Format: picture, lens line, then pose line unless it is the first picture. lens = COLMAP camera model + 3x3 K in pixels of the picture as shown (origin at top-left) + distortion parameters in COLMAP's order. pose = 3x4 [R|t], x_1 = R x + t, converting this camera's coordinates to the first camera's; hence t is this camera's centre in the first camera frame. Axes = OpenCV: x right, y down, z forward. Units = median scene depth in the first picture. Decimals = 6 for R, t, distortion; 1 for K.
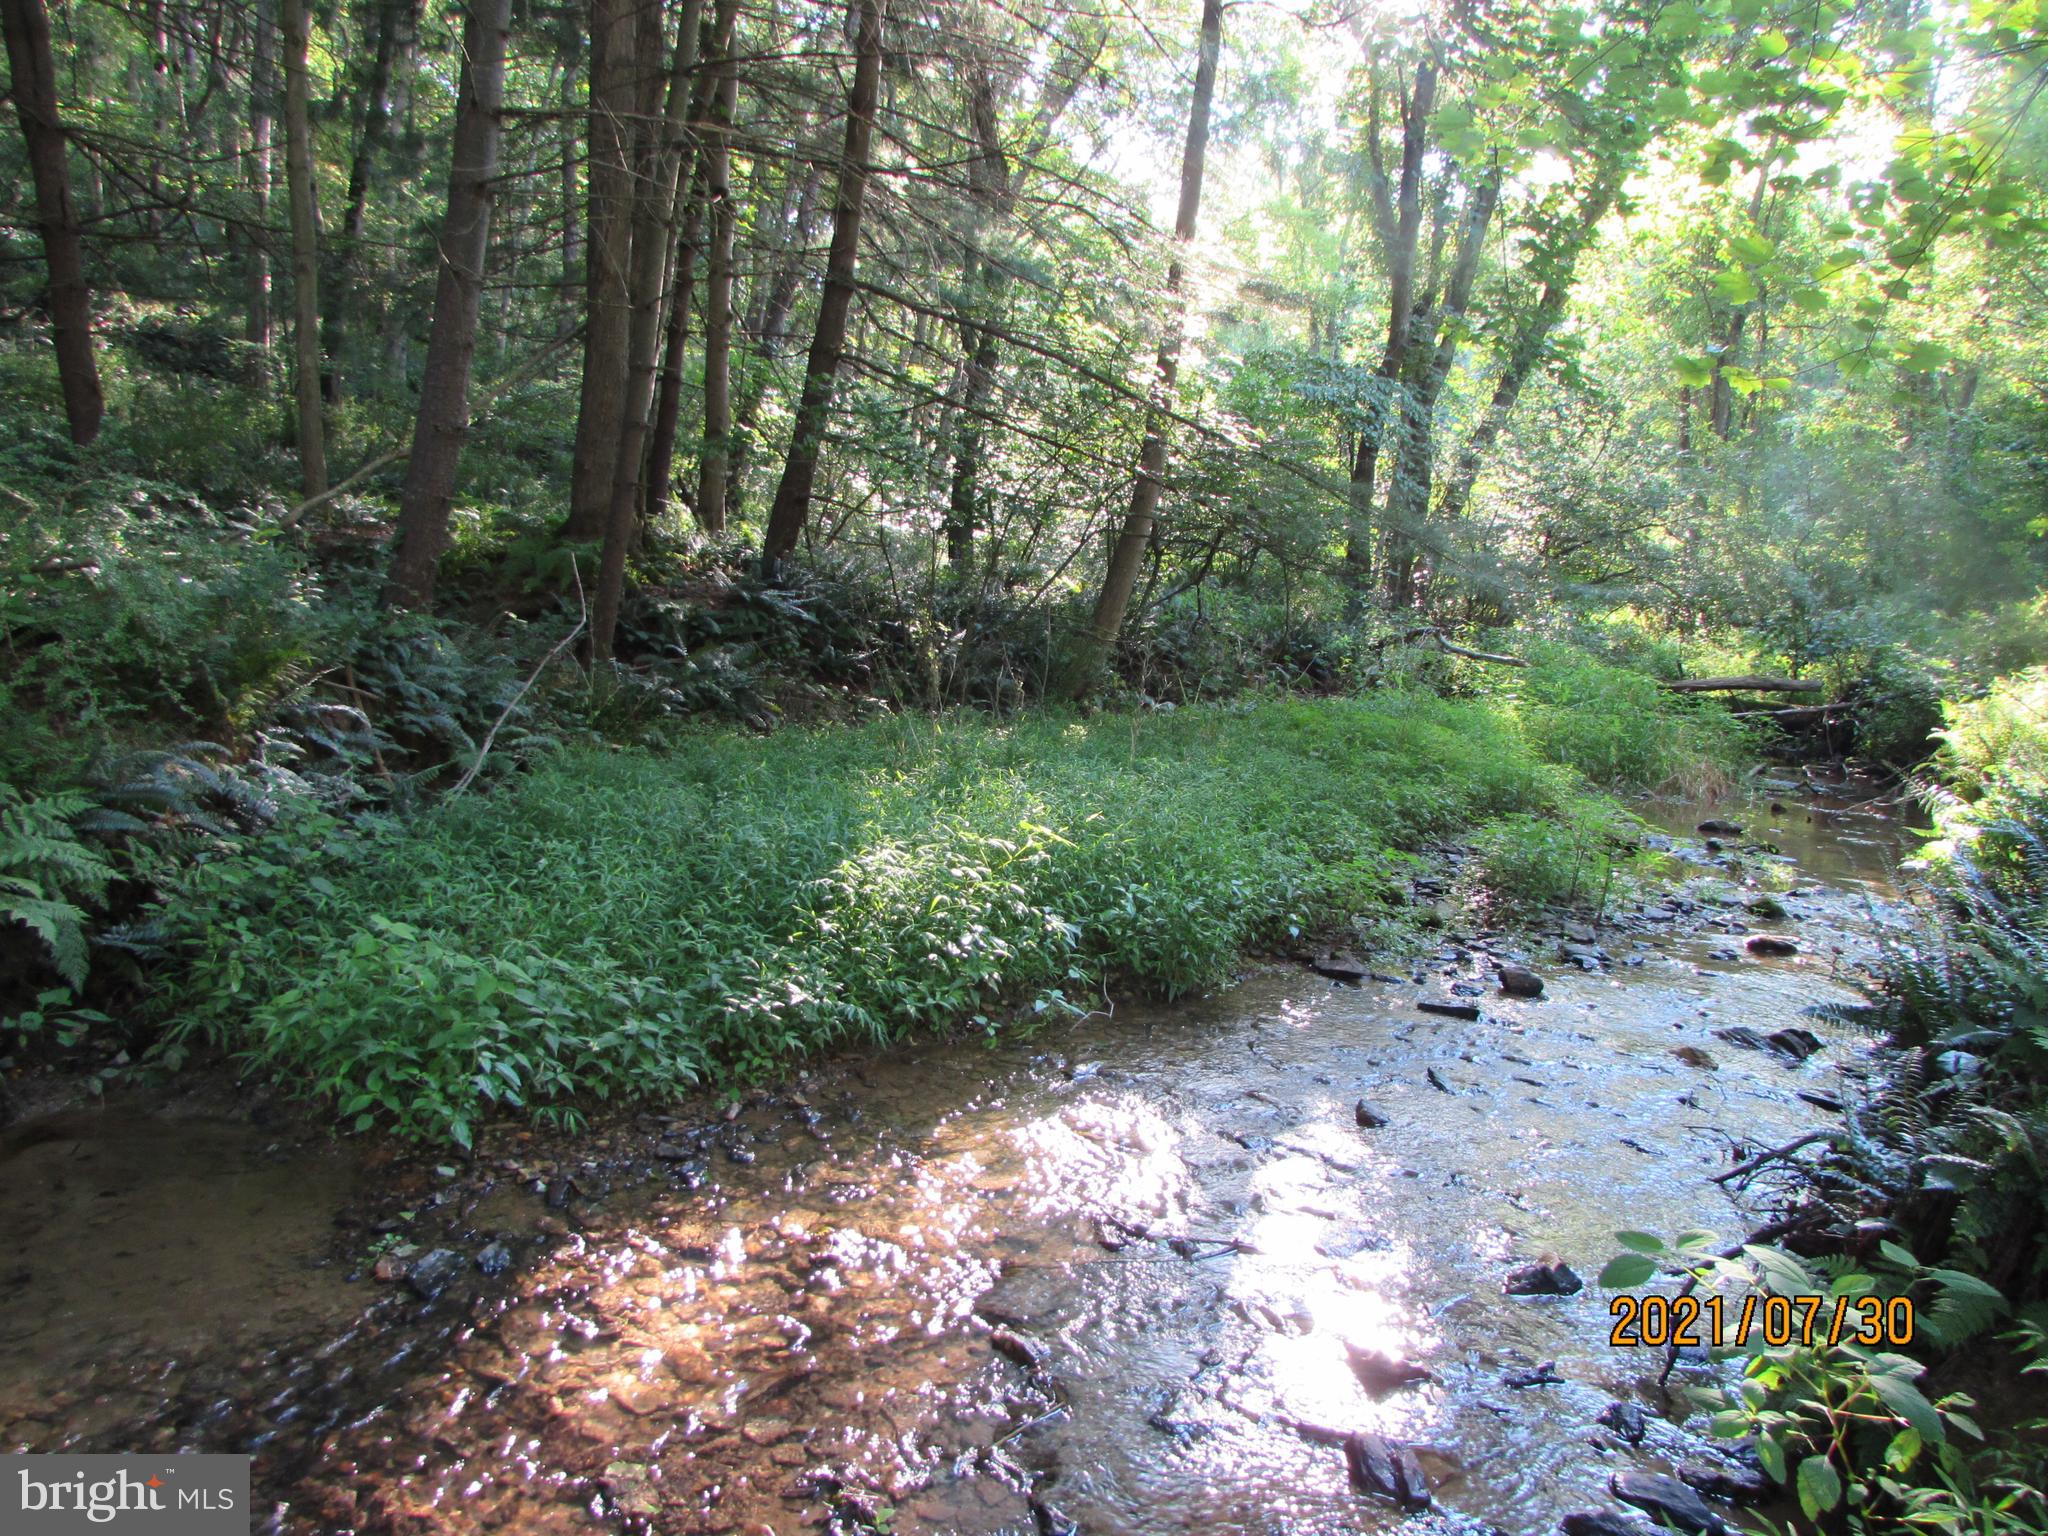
lens RADIAL K [[1446.4, 0, 1025.0], [0, 1446.4, 778.2], [0, 0, 1]] dist [-0.024686, -0.003732]
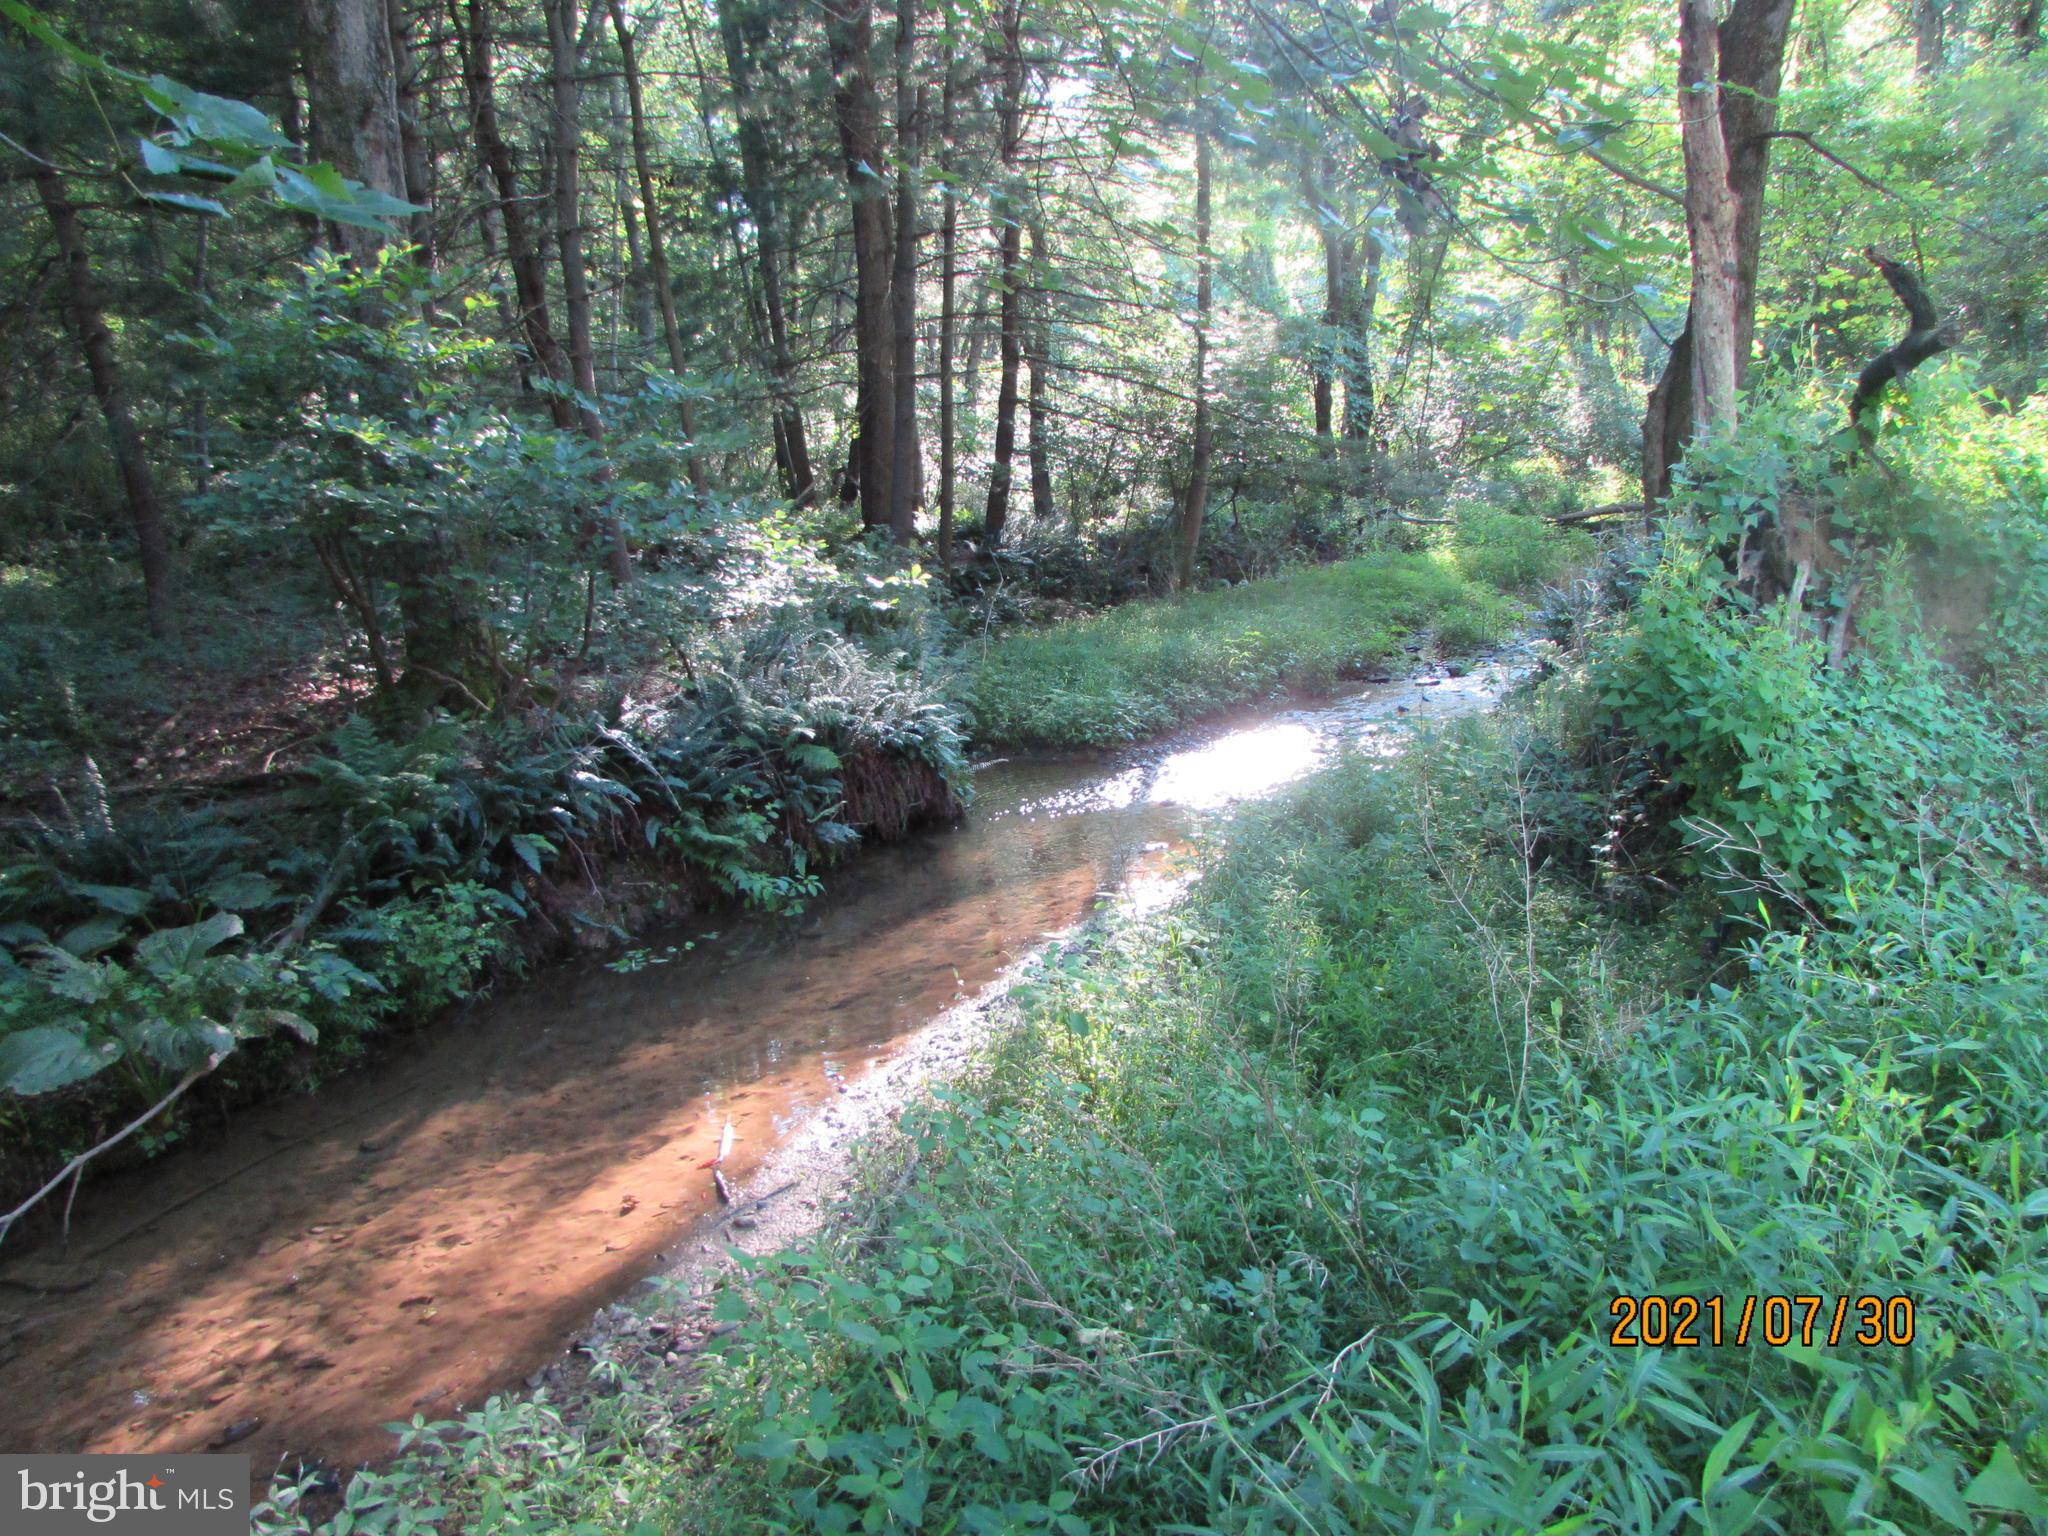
lens RADIAL K [[1446.4, 0, 1023.3], [0, 1446.4, 757.9], [0, 0, 1]] dist [-0.024686, -0.003732]
pose [[0.988144, -0.153287, 0.008636, -0.162462], [0.152683, 0.987036, 0.049482, 0.023492], [-0.016109, -0.047577, 0.998738, -0.551839]]
